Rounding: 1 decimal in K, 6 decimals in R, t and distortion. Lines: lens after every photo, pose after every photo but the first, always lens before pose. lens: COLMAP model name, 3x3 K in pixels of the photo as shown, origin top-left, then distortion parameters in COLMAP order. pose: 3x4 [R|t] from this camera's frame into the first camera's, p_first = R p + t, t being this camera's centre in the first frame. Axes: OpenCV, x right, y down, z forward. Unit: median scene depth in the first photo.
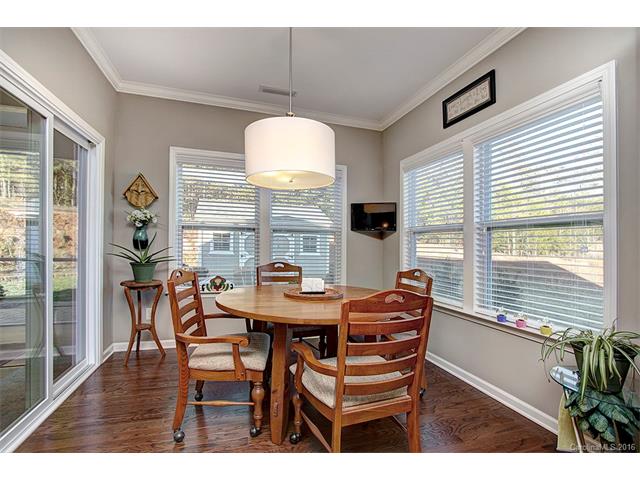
lens RADIAL K [[293.4, 0, 321.1], [0, 293.4, 247.9], [0, 0, 1]] dist [-0.000935, -0.000129]
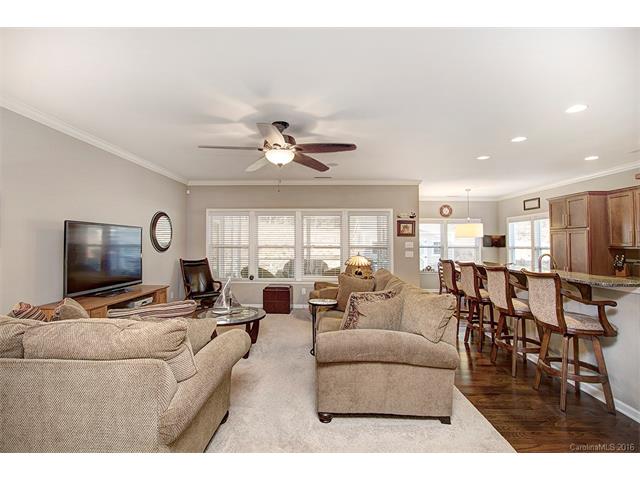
lens RADIAL K [[301.6, 0, 317.9], [0, 301.6, 238.8], [0, 0, 1]] dist [-0.008505, -0.000281]
pose [[0.945464, -0.023651, -0.324866, -0.430119], [0.014534, 0.999430, -0.030461, -0.082874], [0.325401, 0.024079, 0.945269, -1.980794]]
